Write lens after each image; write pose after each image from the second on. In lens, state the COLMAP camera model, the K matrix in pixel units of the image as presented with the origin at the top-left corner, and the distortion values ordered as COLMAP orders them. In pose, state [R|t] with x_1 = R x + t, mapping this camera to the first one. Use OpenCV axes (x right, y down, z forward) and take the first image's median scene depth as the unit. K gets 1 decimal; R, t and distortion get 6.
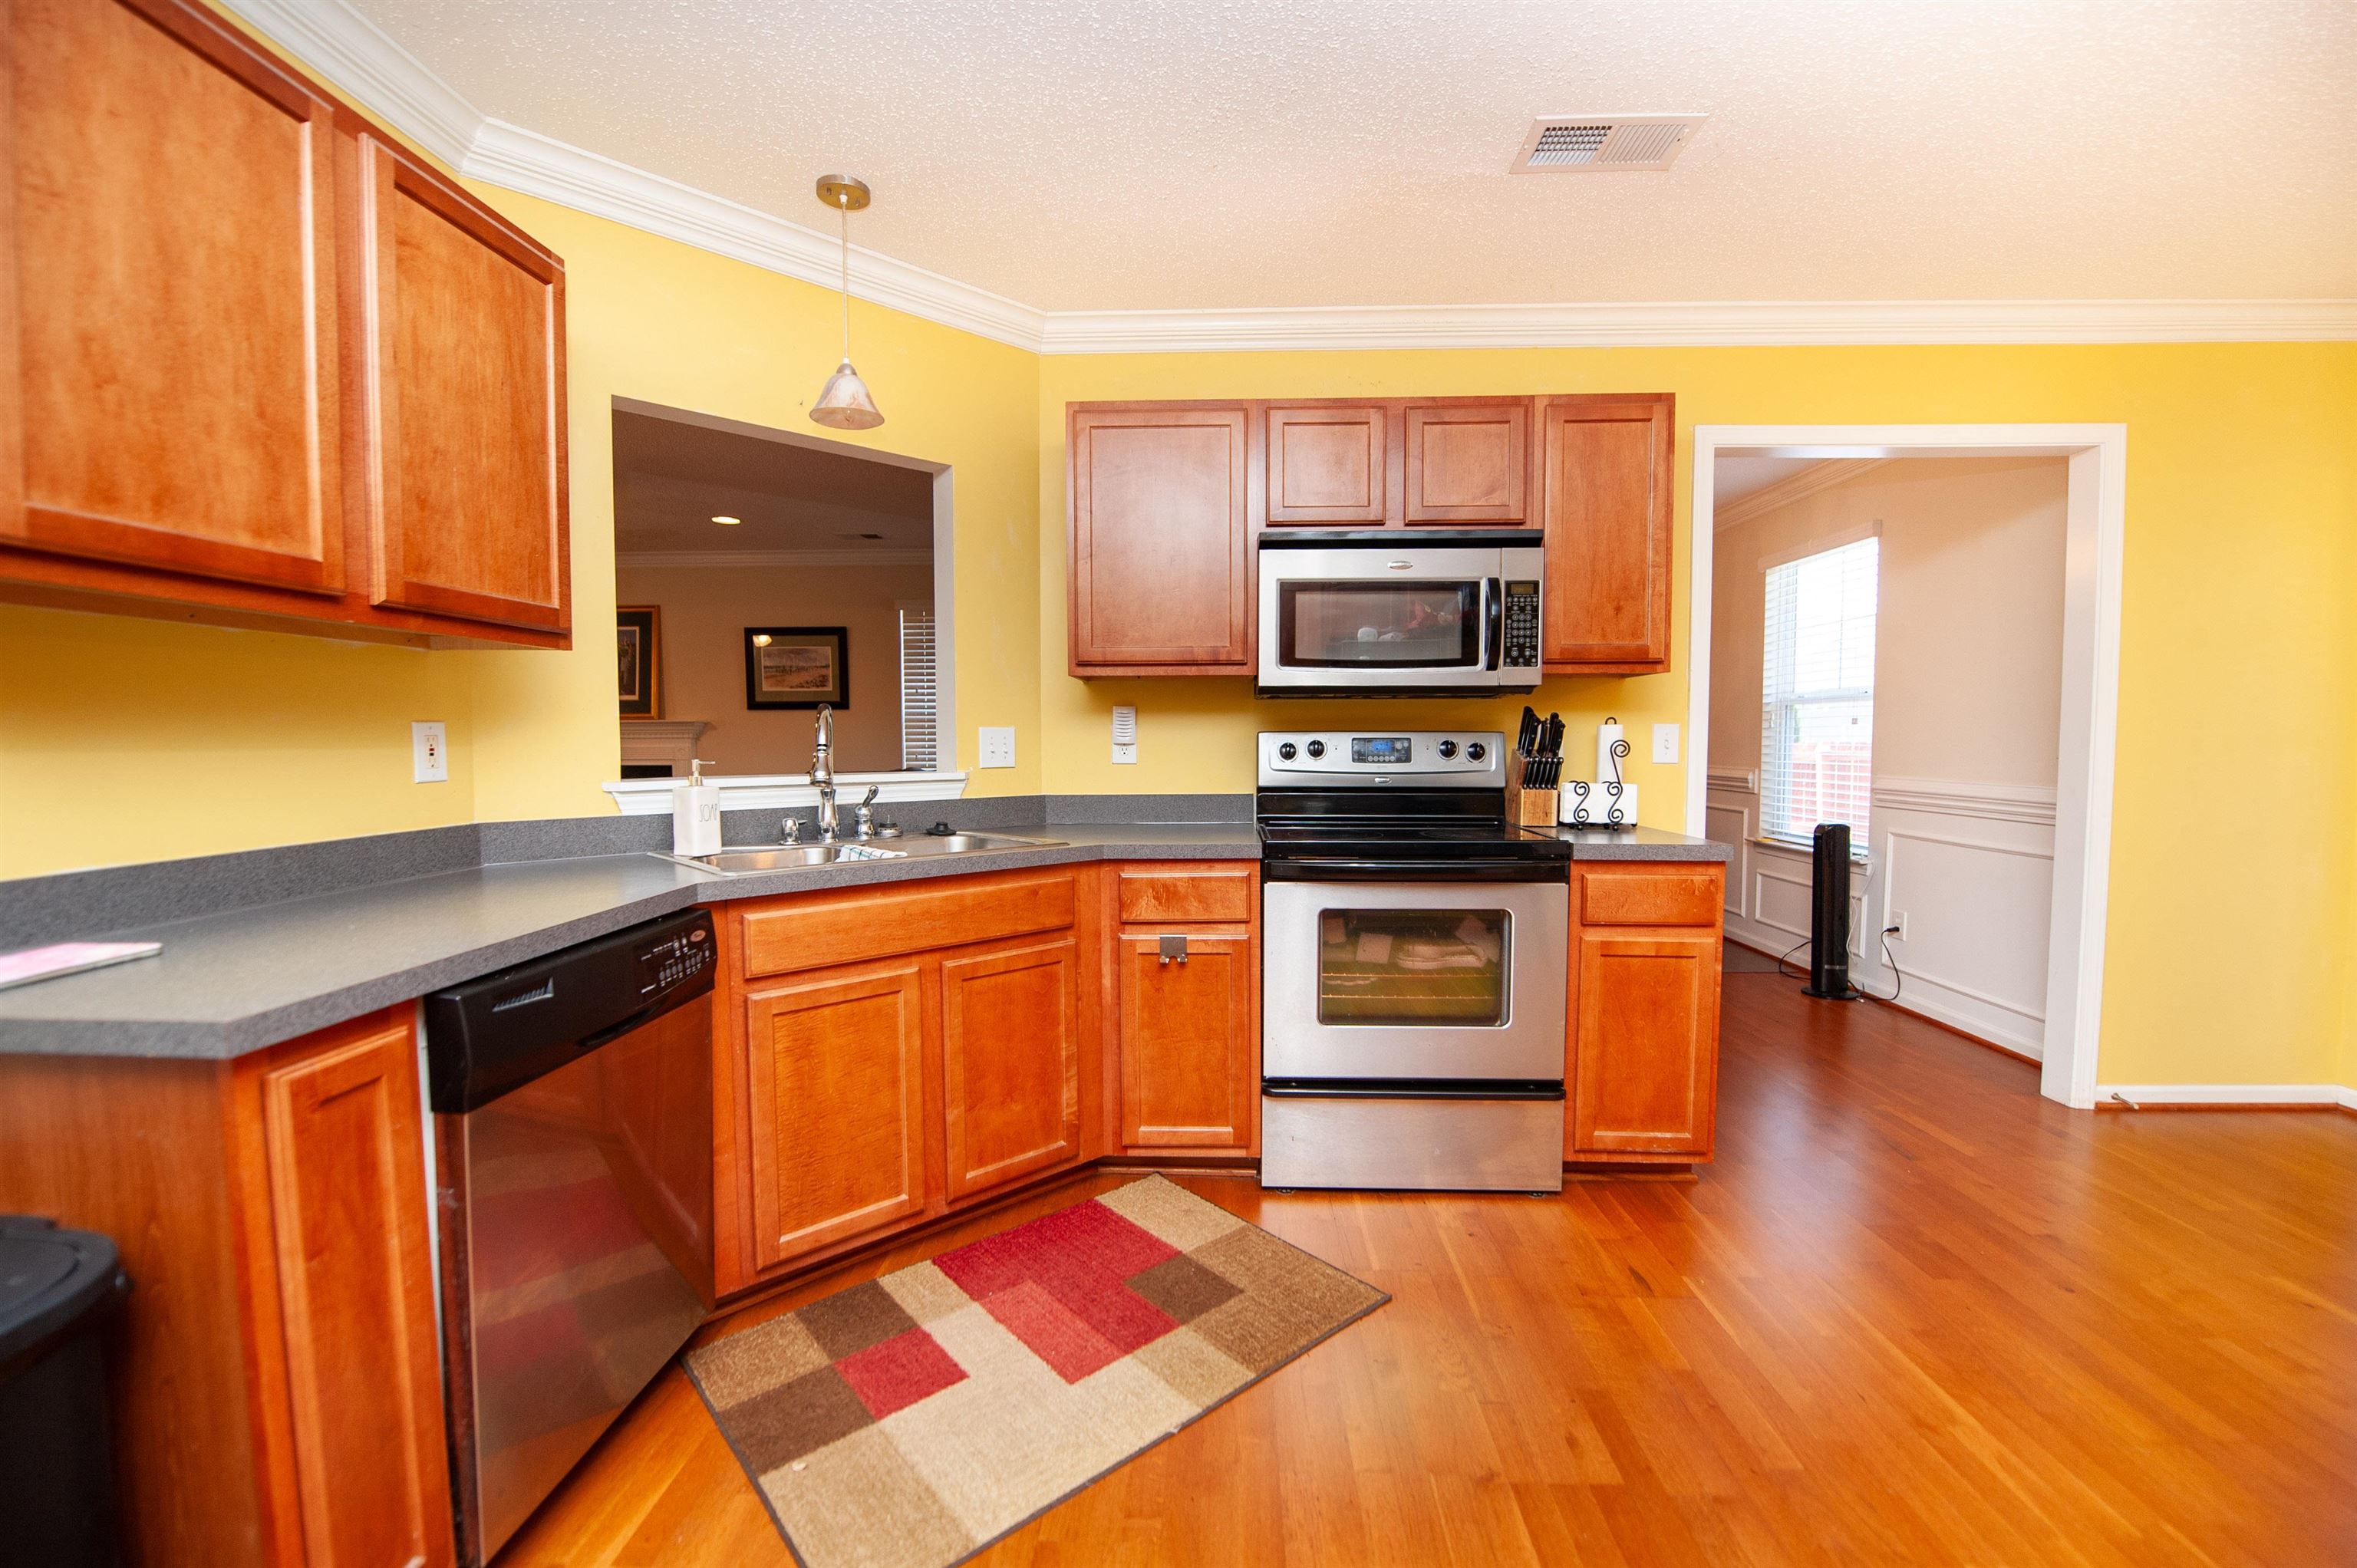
lens RADIAL K [[965.0, 0, 1180.4], [0, 965.0, 792.9], [0, 0, 1]] dist [-0.019483, -0.003892]
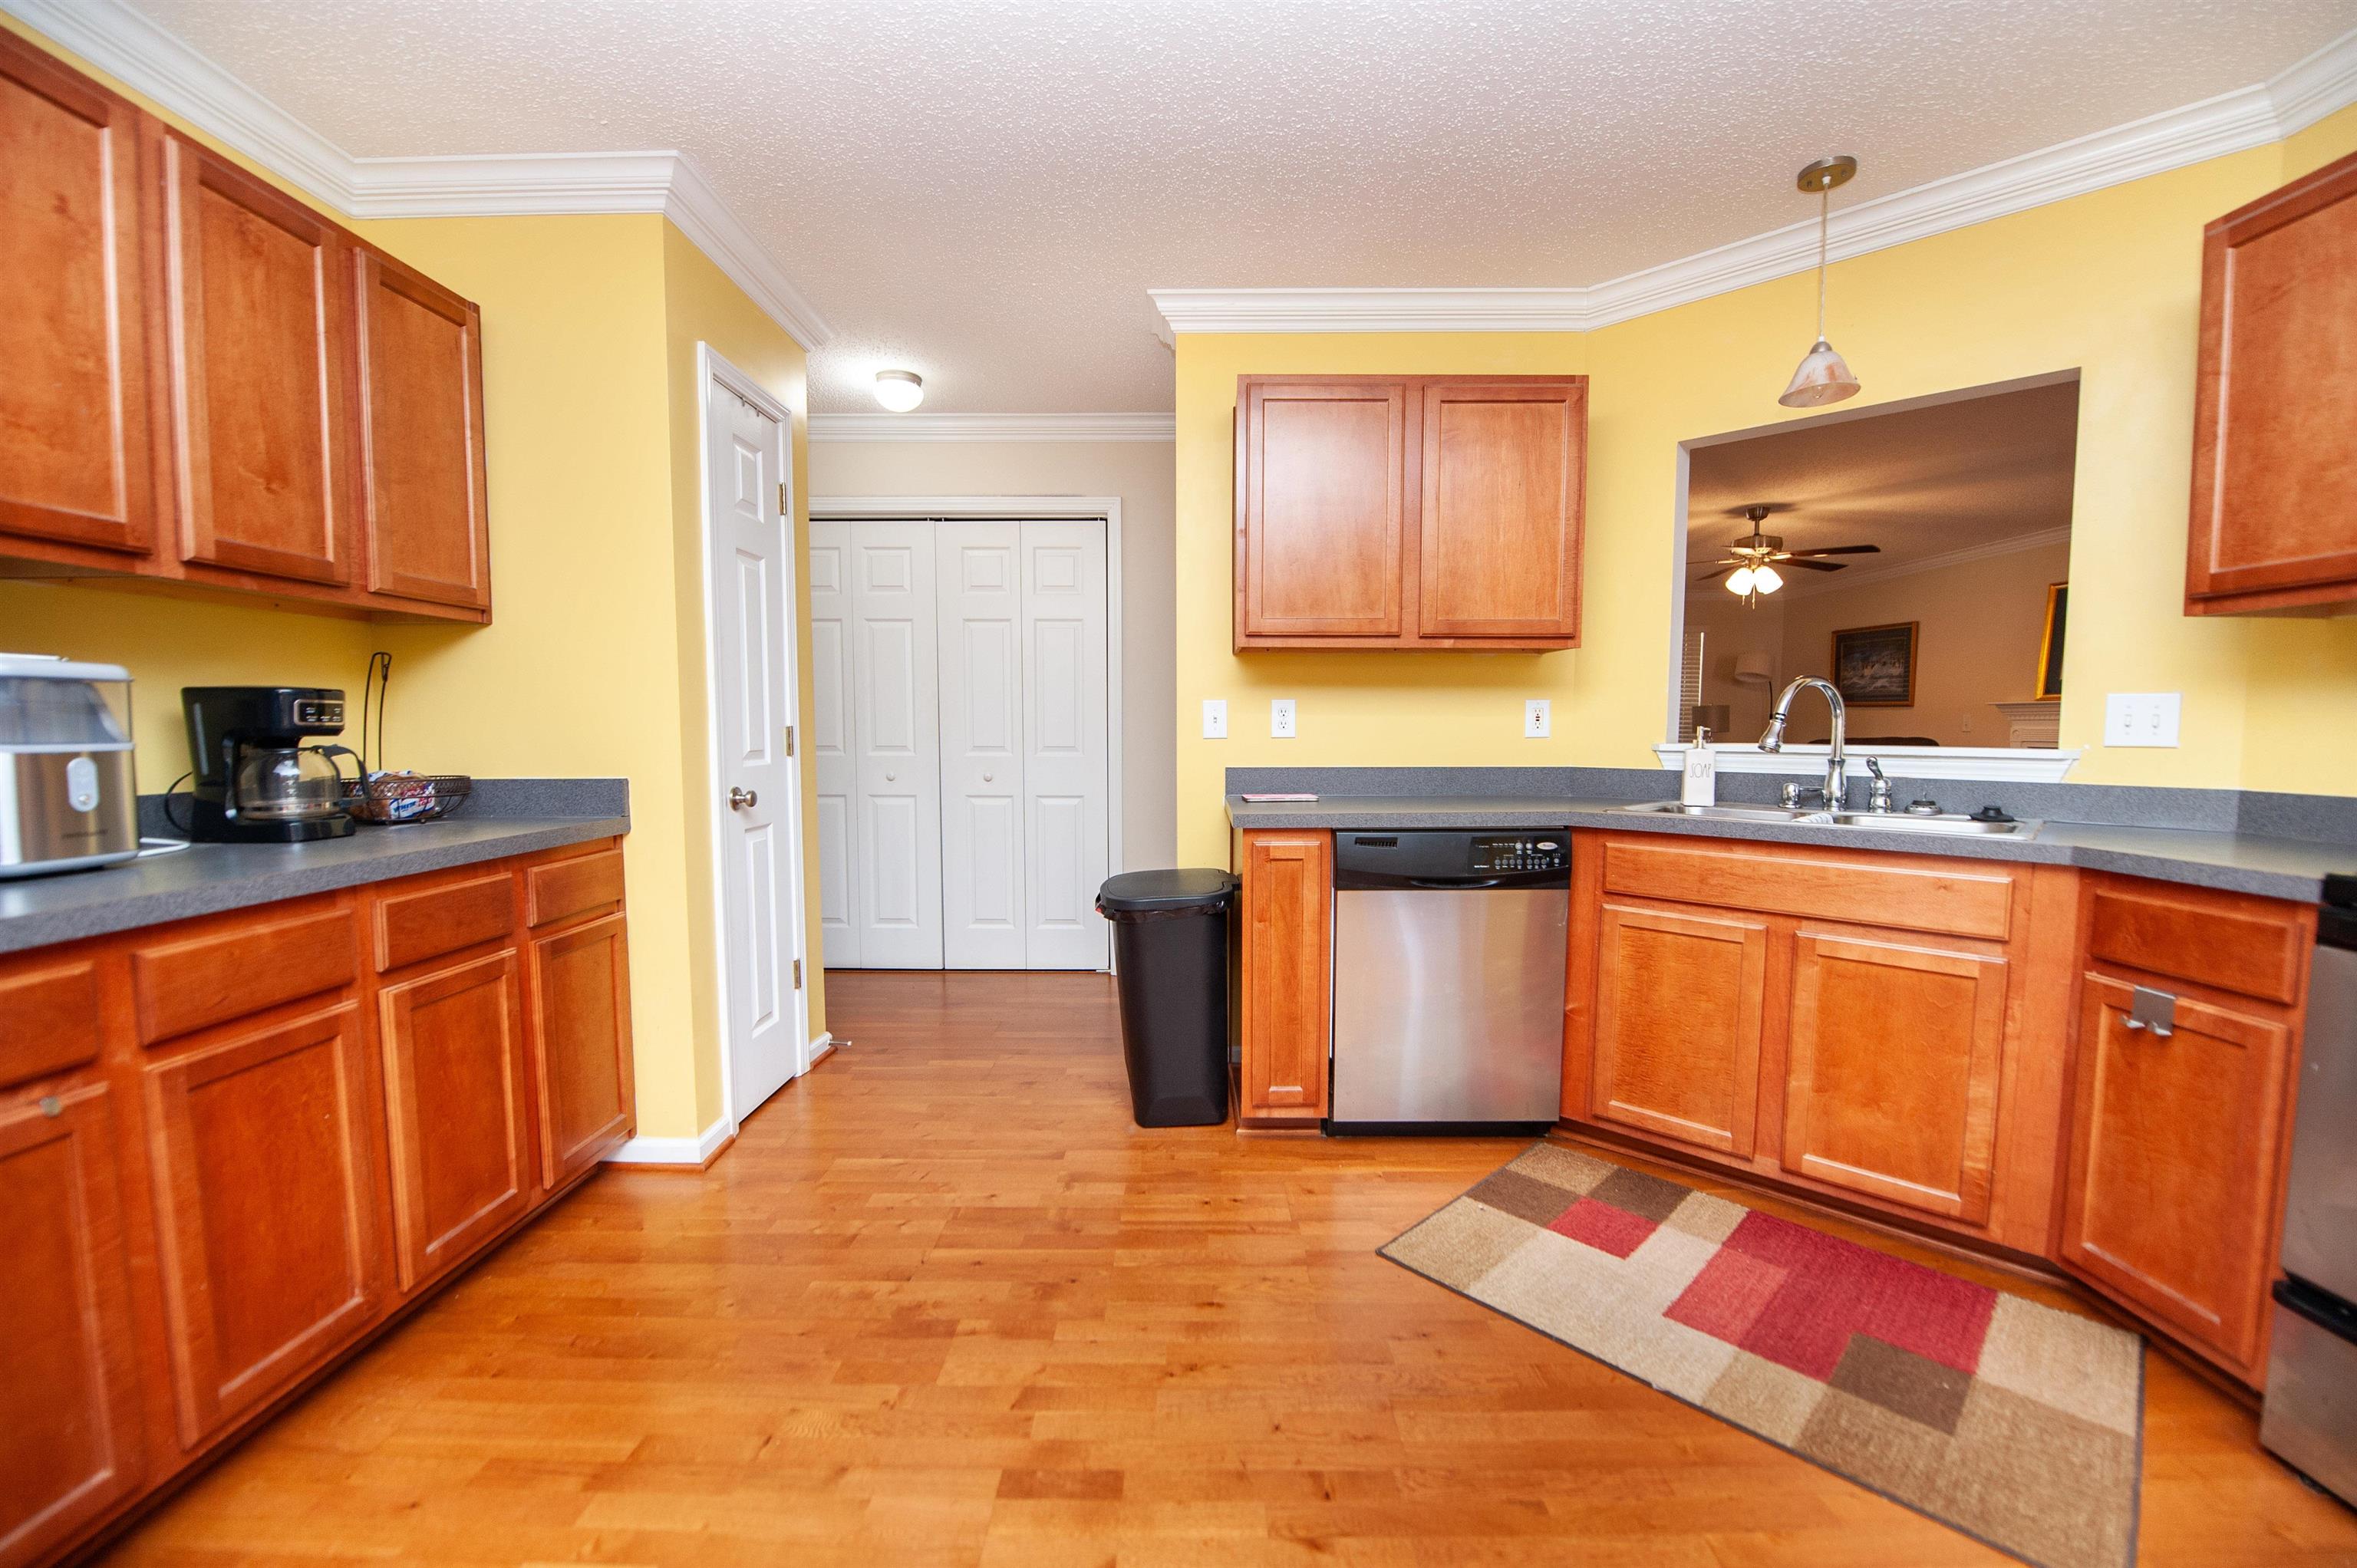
lens RADIAL K [[926.8, 0, 1200.3], [0, 926.8, 792.0], [0, 0, 1]] dist [-0.018718, -0.000579]
pose [[0.059330, 0.076019, -0.995340, 0.639765], [-0.059862, 0.995573, 0.072468, 0.000795], [0.996442, 0.055284, 0.063618, 0.308975]]
